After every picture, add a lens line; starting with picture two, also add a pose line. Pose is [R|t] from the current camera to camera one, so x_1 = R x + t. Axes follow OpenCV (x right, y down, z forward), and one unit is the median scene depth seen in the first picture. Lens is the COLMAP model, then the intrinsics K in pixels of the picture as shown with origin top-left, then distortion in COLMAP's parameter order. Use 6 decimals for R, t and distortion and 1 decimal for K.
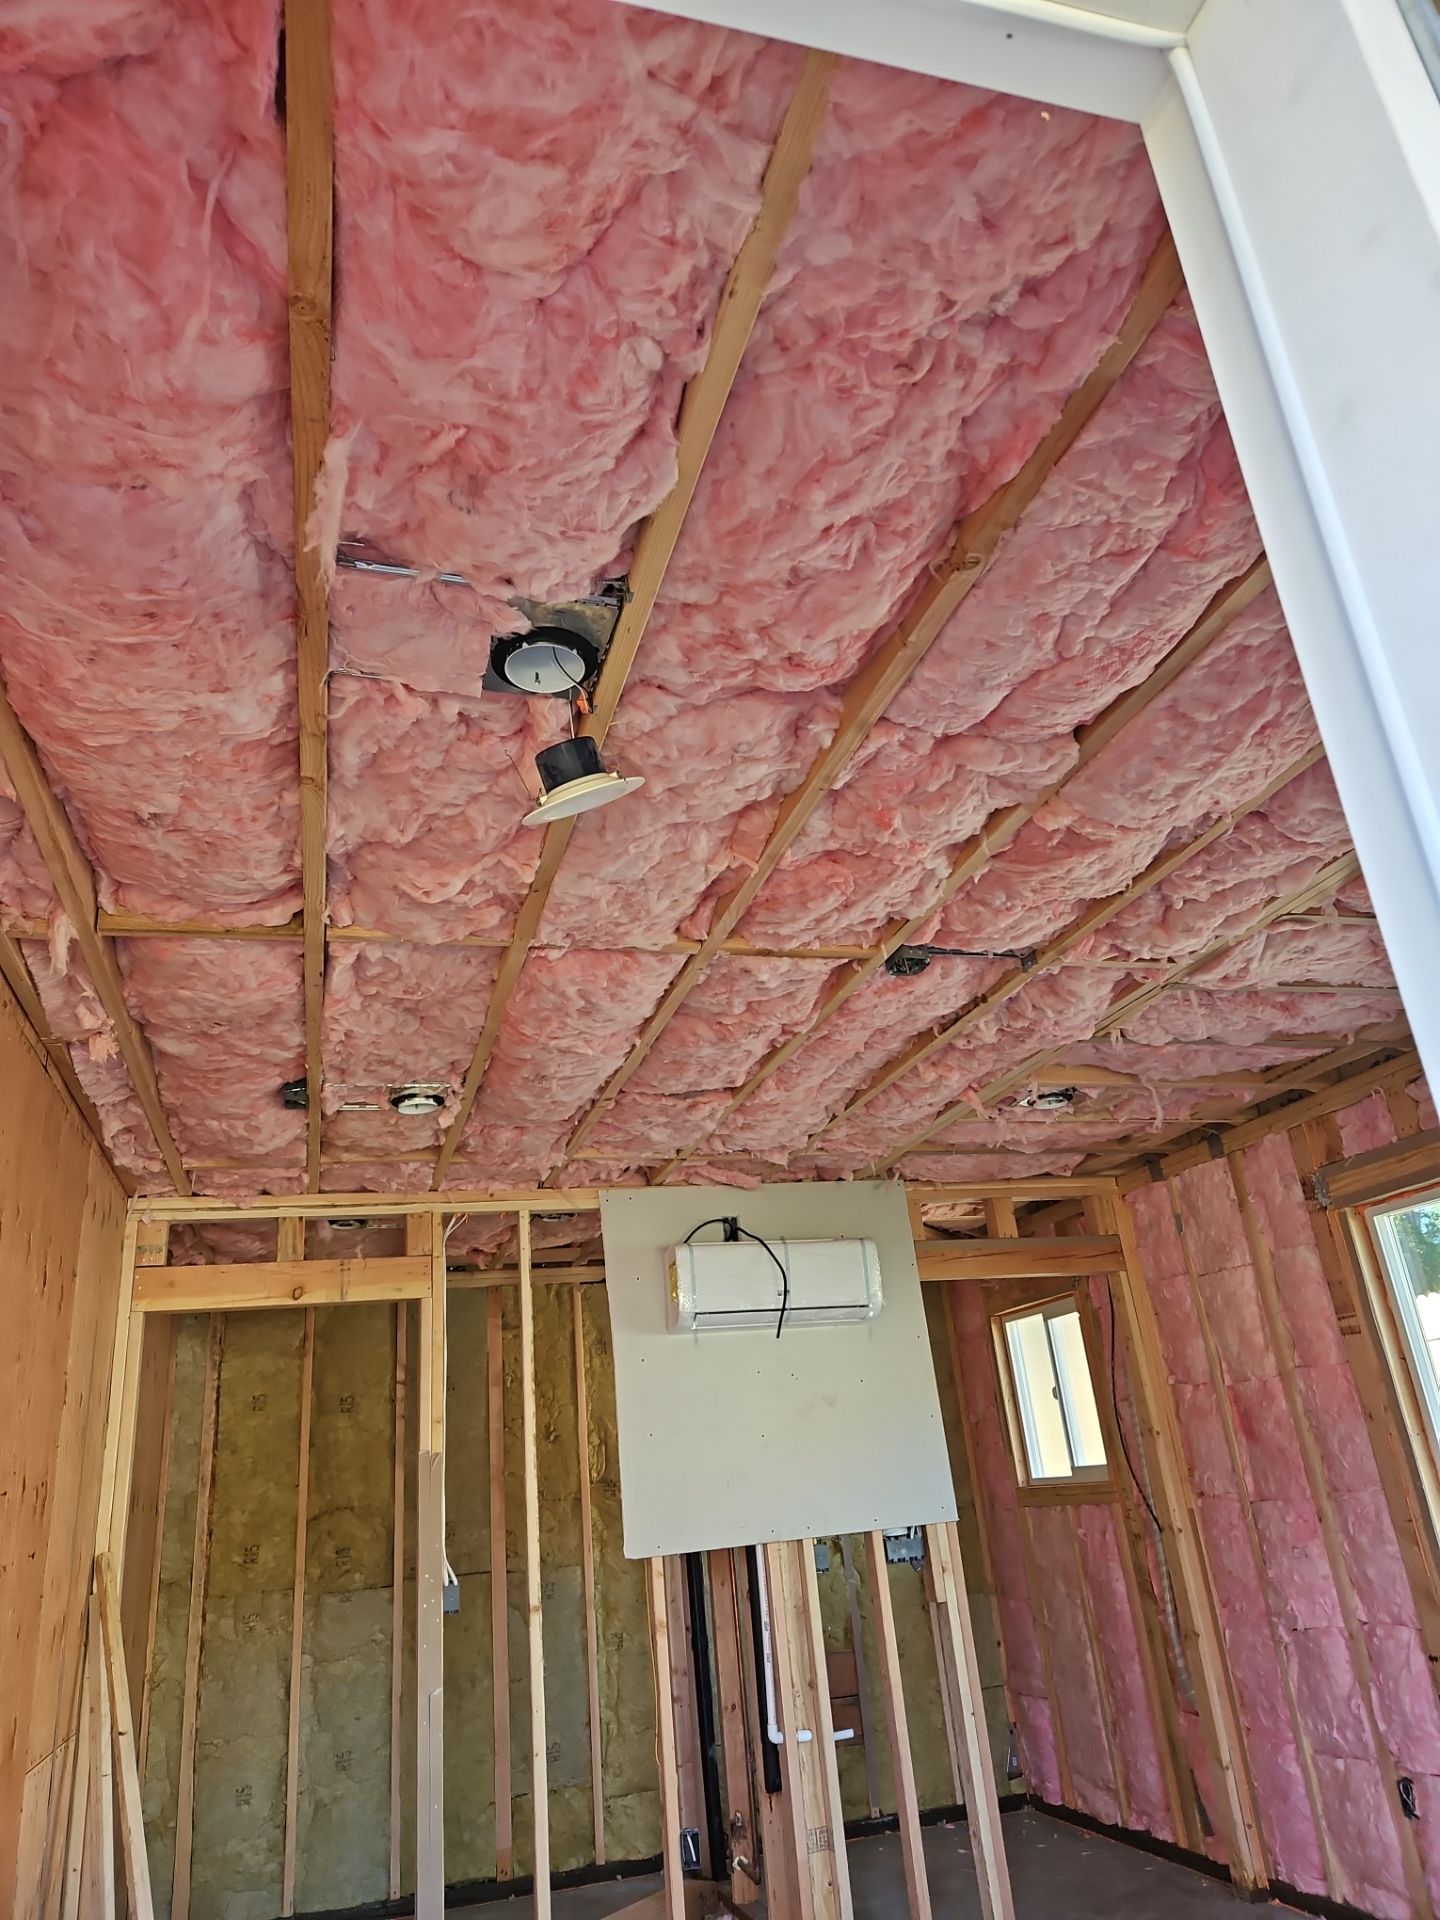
lens RADIAL K [[1303.0, 0, 702.9], [0, 1303.0, 953.1], [0, 0, 1]] dist [0.067790, -0.056255]
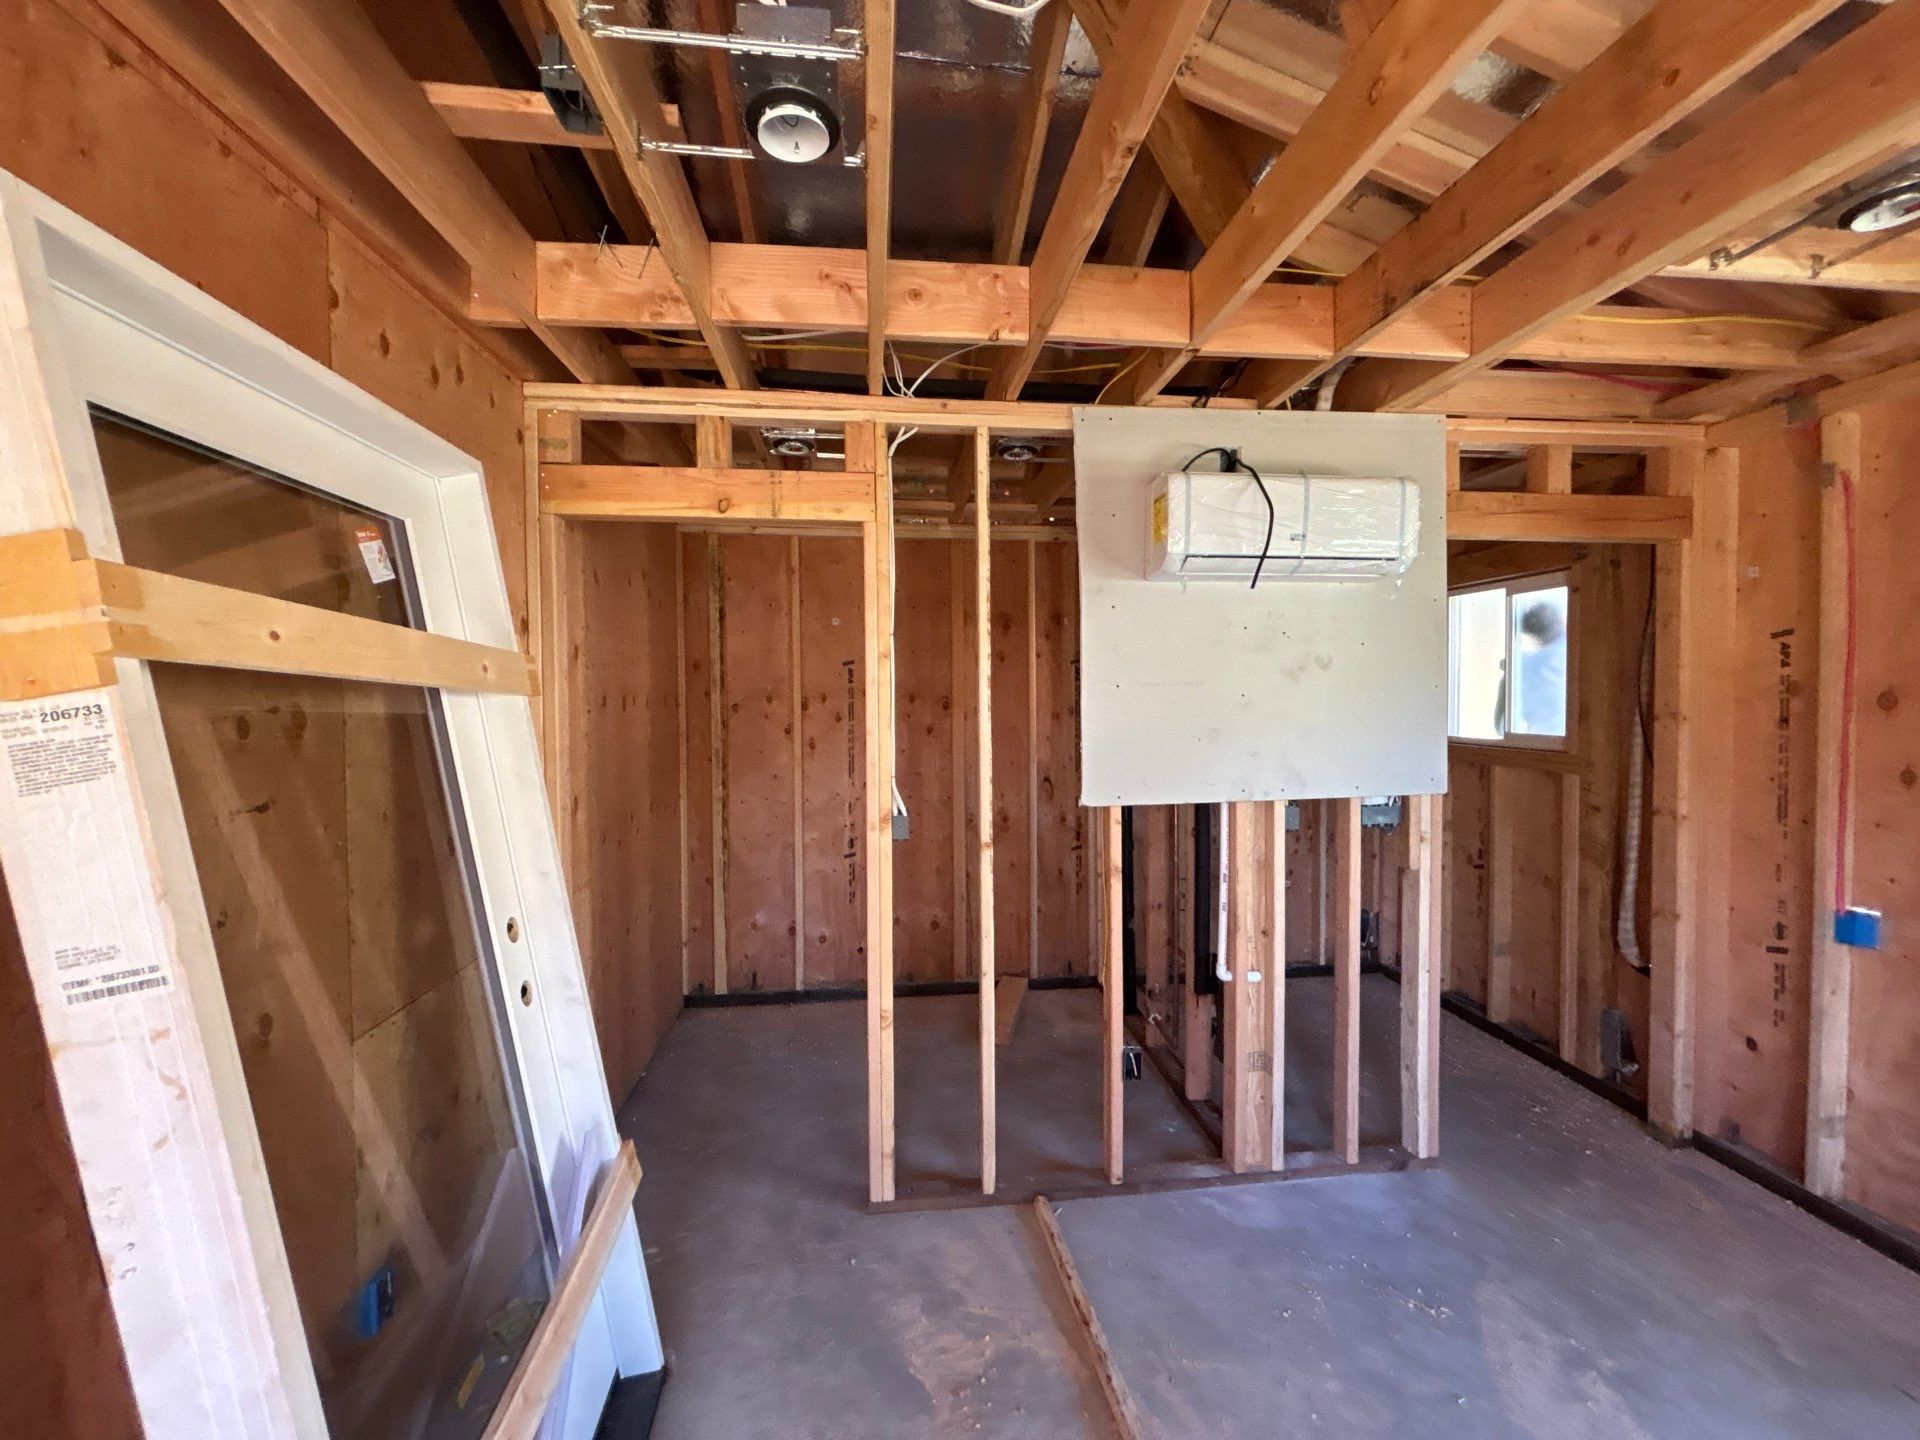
lens RADIAL K [[766.8, 0, 958.2], [0, 766.8, 709.7], [0, 0, 1]] dist [-0.001343, -0.000656]
pose [[0.984199, 0.080036, -0.157947, -0.068263], [-0.008279, 0.911840, 0.410461, 0.180866], [0.176874, -0.402668, 0.898095, 0.544162]]
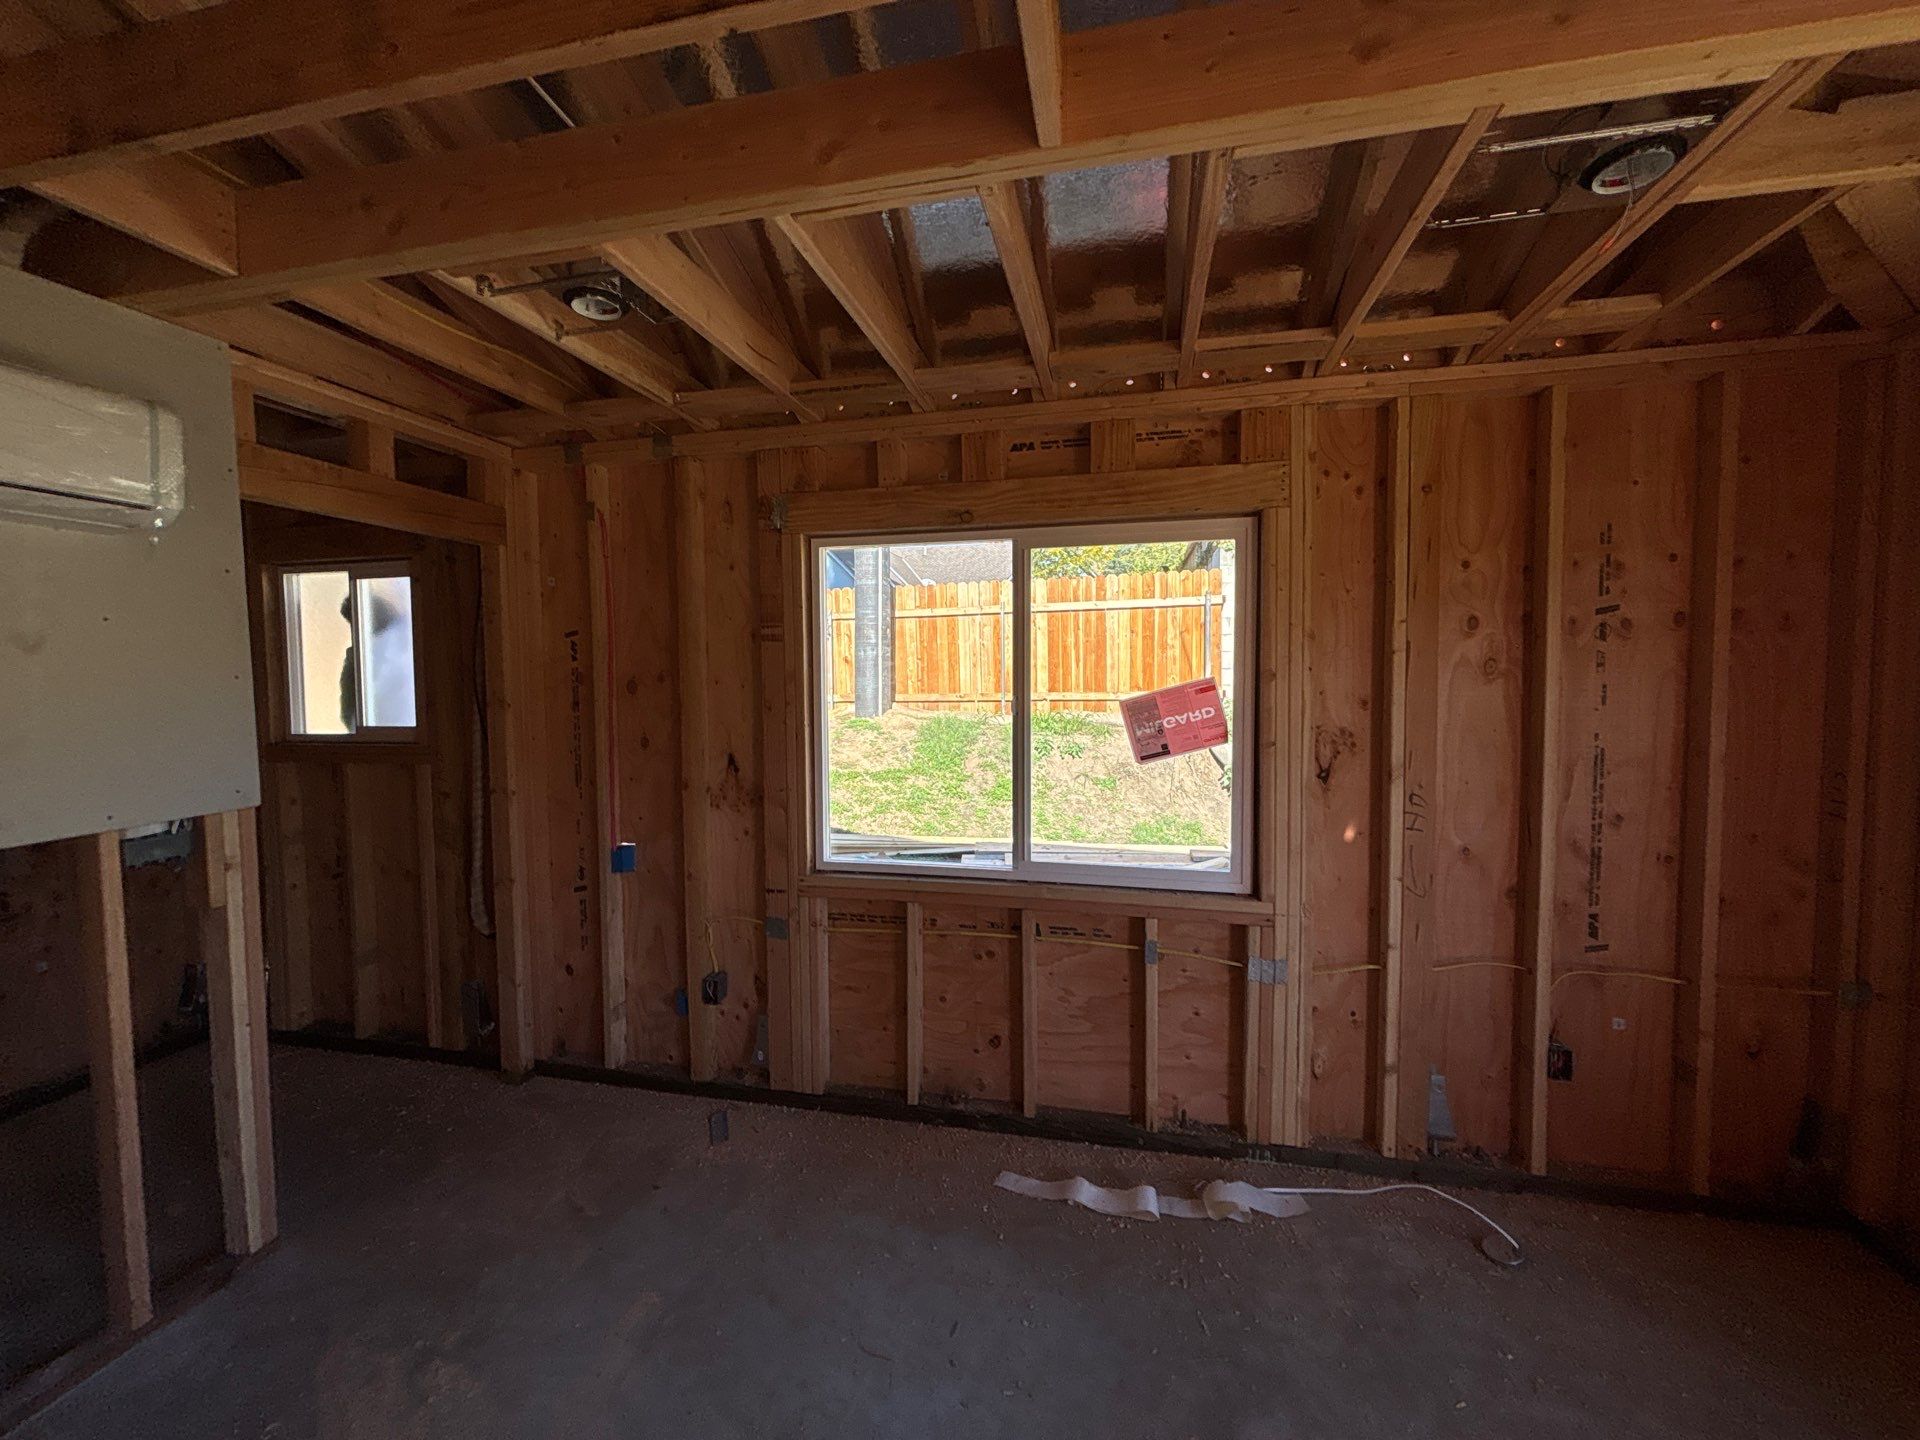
lens RADIAL K [[766.8, 0, 960.4], [0, 766.8, 708.9], [0, 0, 1]] dist [-0.001343, -0.000656]
pose [[0.468340, 0.036865, 0.882779, -0.010927], [-0.363846, 0.918527, 0.154672, 0.182059], [-0.805155, -0.393635, 0.443596, 0.559075]]
